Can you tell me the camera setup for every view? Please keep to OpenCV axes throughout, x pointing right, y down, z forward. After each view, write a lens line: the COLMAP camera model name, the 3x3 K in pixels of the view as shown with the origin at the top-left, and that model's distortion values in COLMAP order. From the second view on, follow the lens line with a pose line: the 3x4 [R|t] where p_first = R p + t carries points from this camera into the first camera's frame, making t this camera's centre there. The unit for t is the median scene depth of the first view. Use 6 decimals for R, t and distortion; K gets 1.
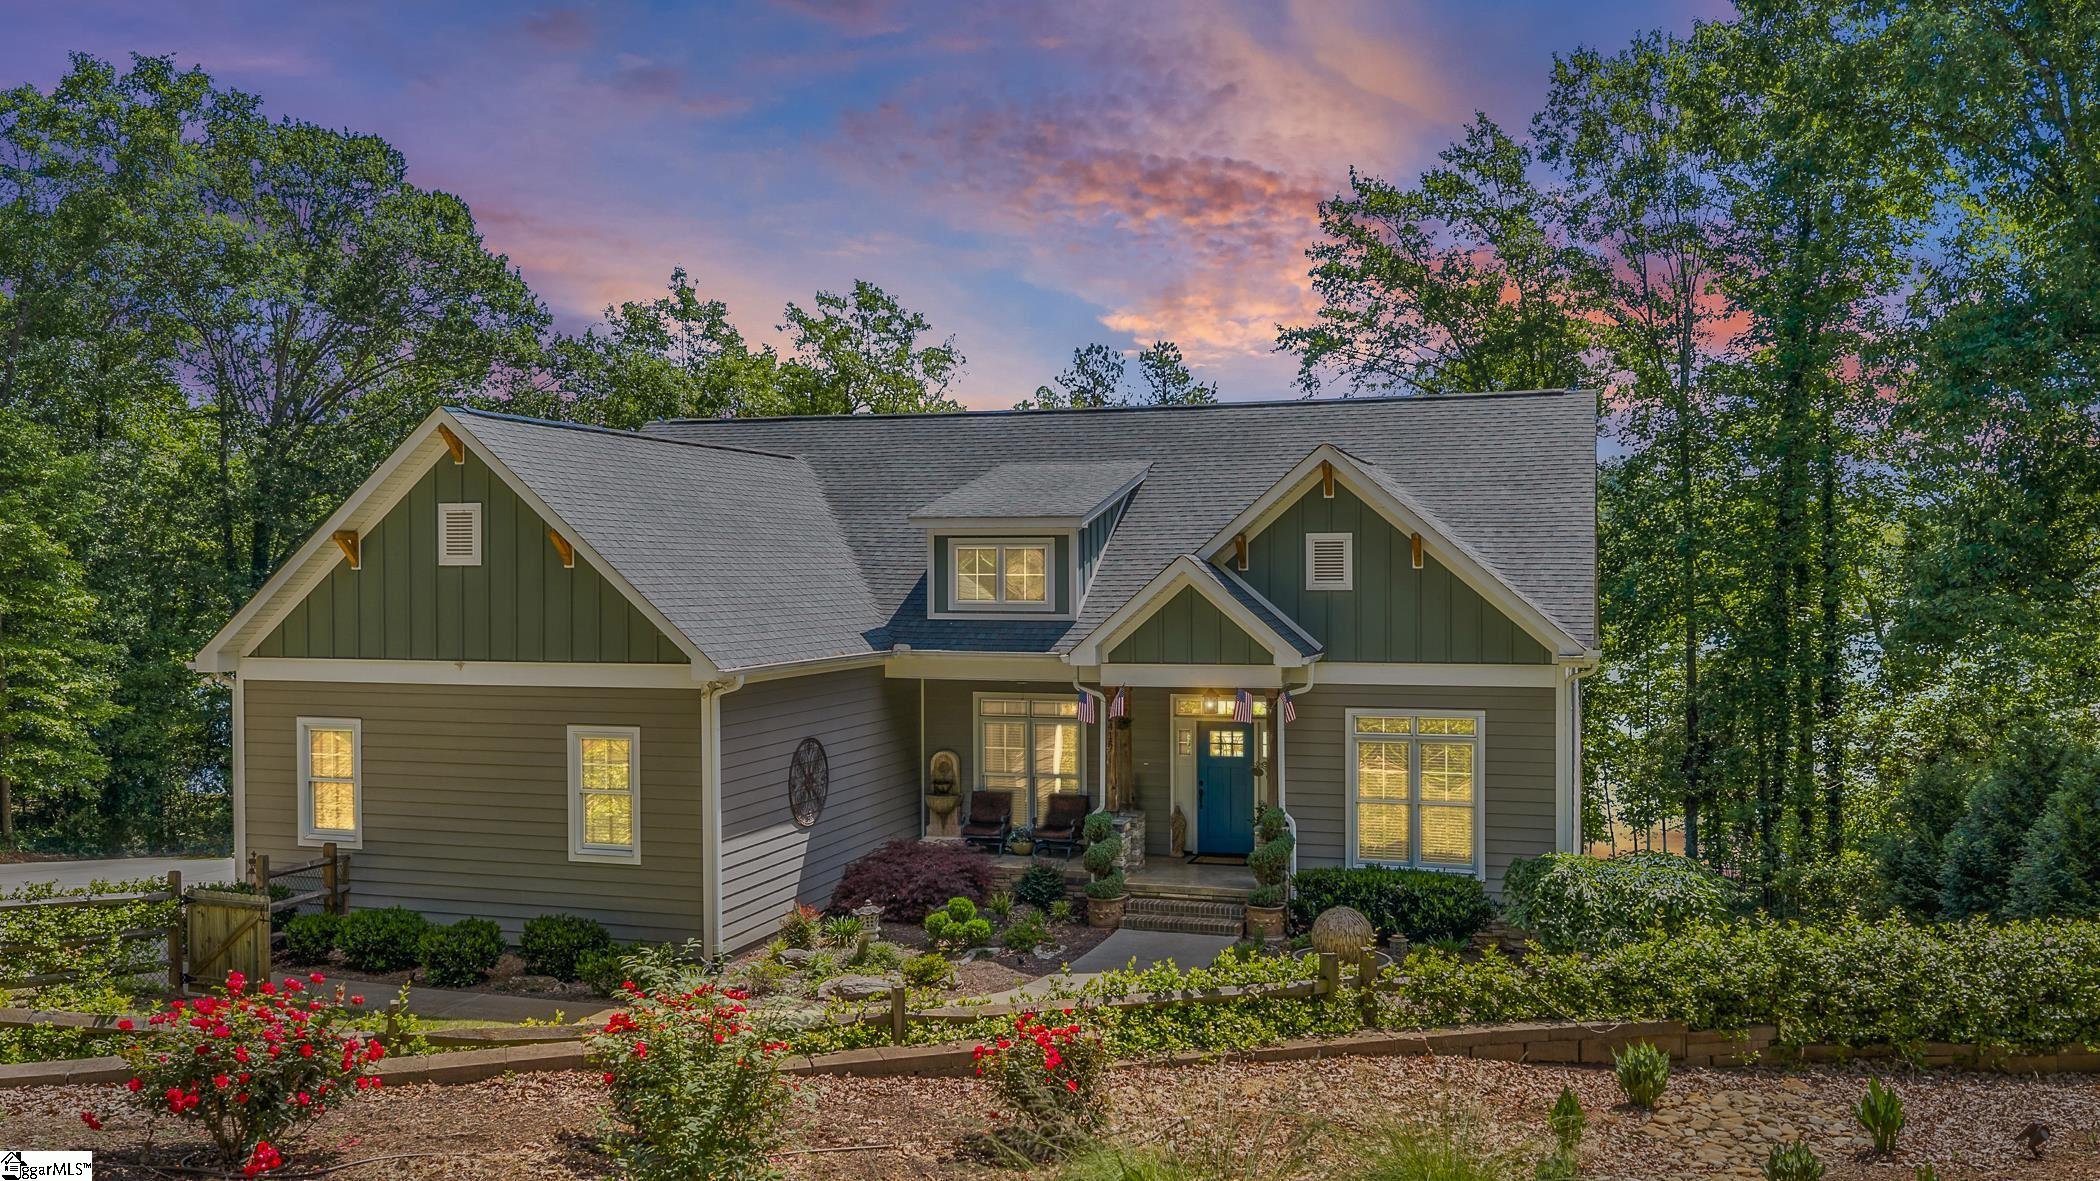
lens RADIAL K [[1771.0, 0, 1050.0], [0, 1771.0, 590.5], [0, 0, 1]] dist [-0.002311, -0.004893]
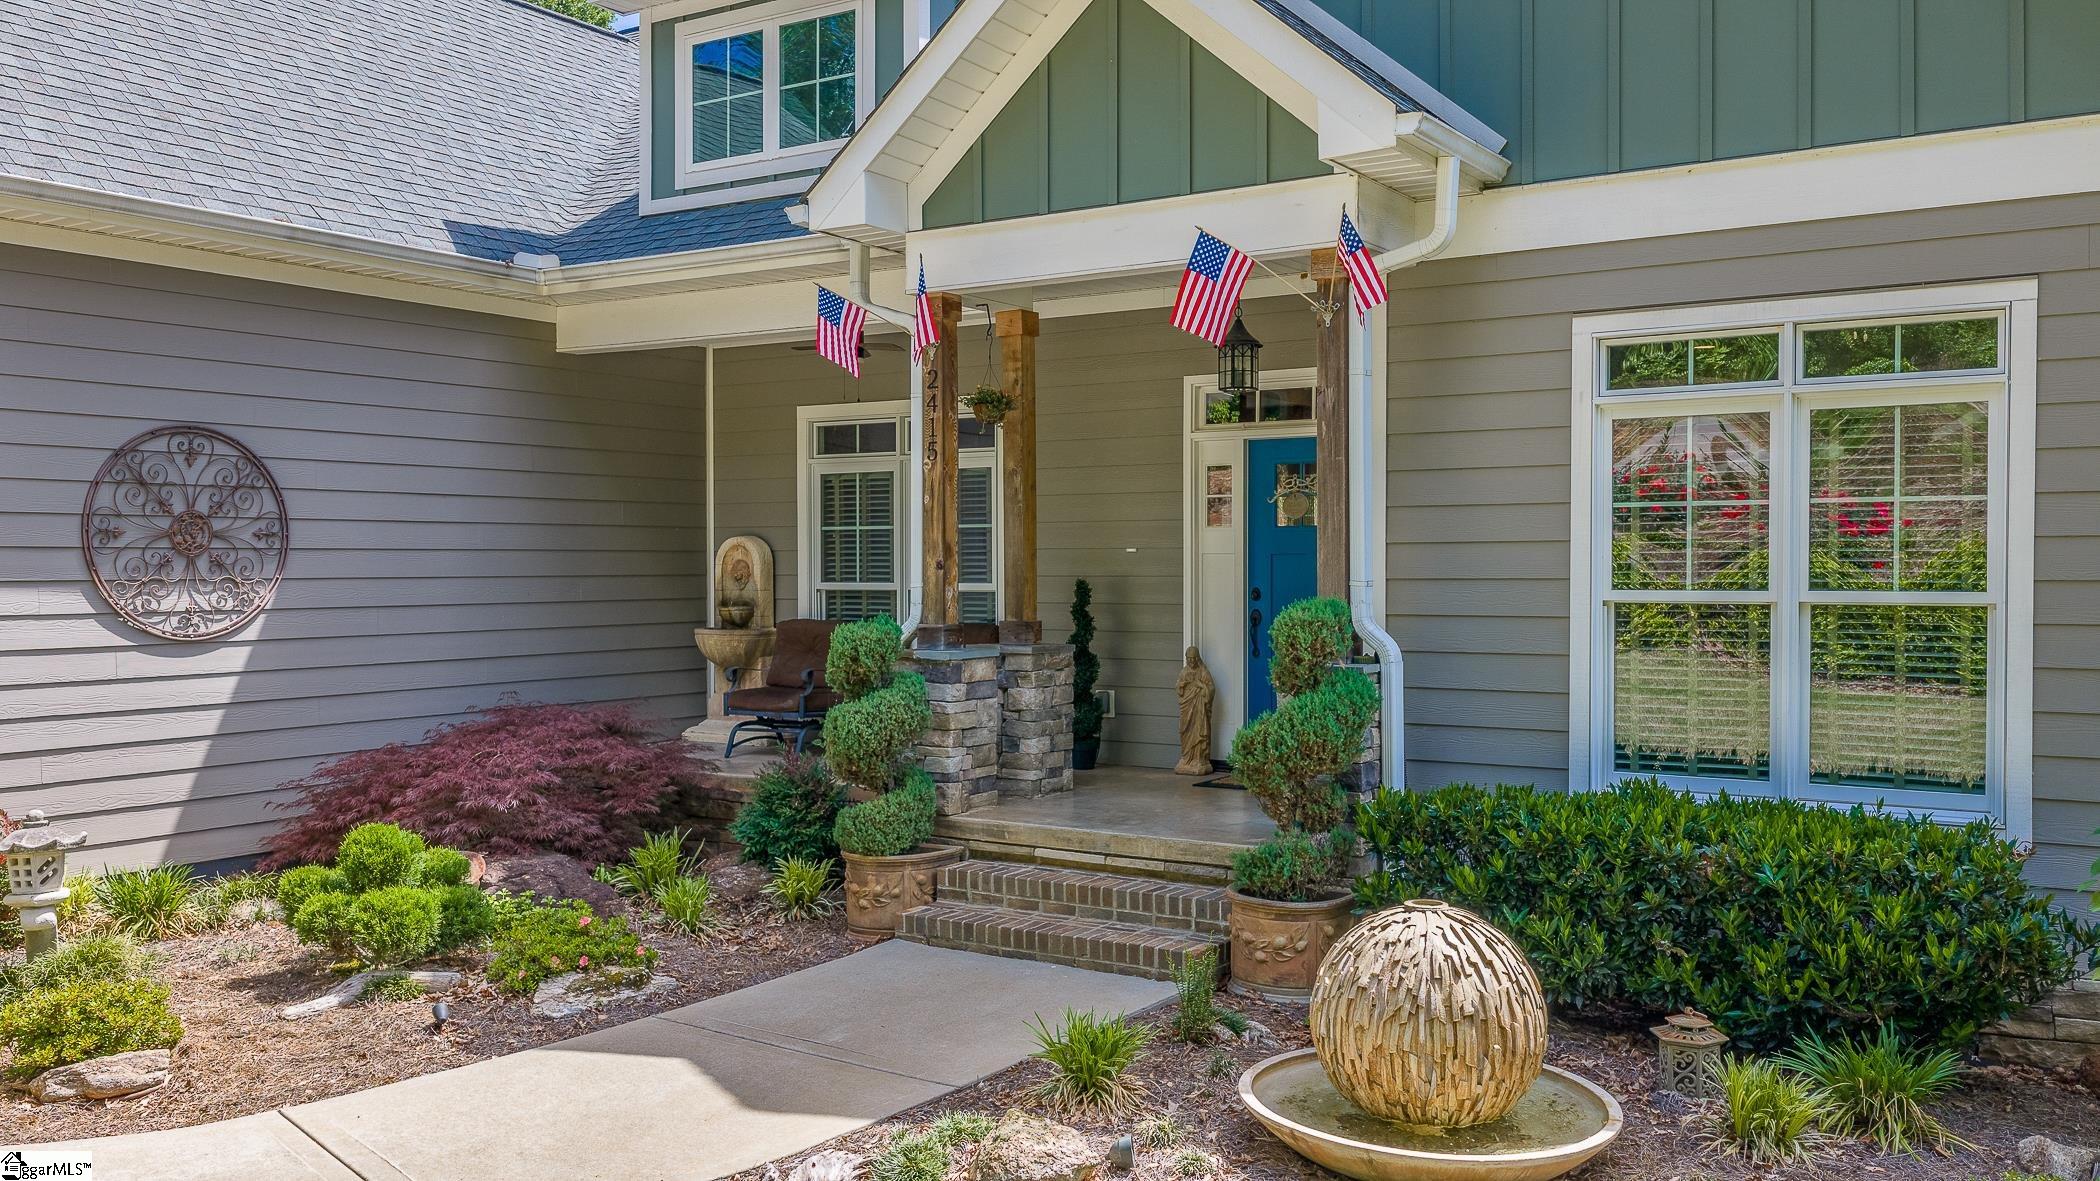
lens RADIAL K [[1771.0, 0, 1050.0], [0, 1771.0, 590.5], [0, 0, 1]] dist [-0.002311, -0.004893]
pose [[0.965902, 0.009281, -0.258741, 0.158673], [-0.009573, 0.999954, 0.000132, 0.118408], [0.258731, 0.002349, 0.965947, 0.652086]]
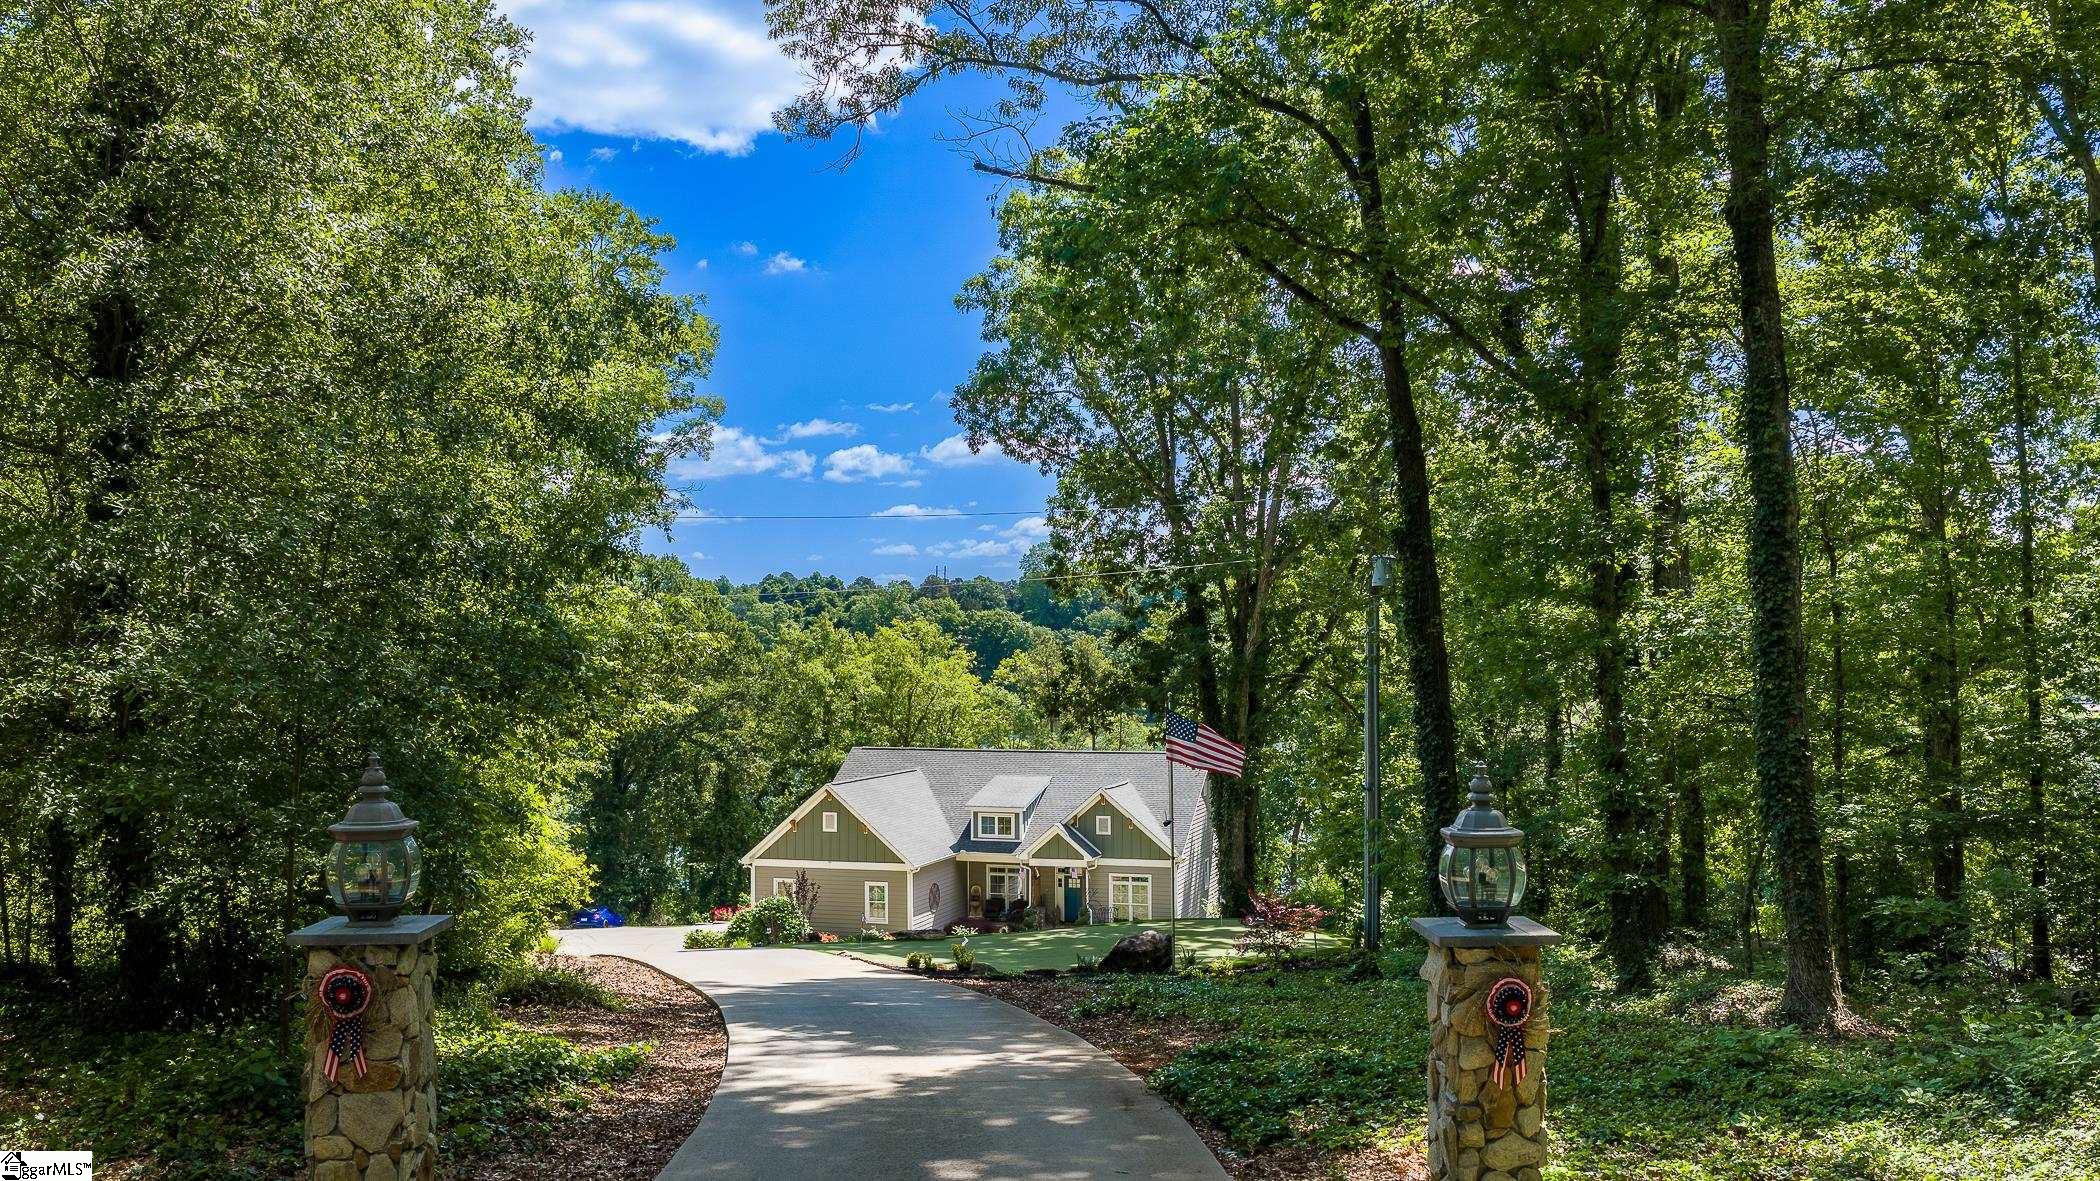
lens RADIAL K [[1771.0, 0, 1050.0], [0, 1771.0, 590.5], [0, 0, 1]] dist [-0.002311, -0.004893]
pose [[0.999988, -0.000994, 0.004808, 0.051522], [0.001227, 0.998811, -0.048732, -0.277518], [-0.004754, 0.048737, 0.998800, -2.117859]]
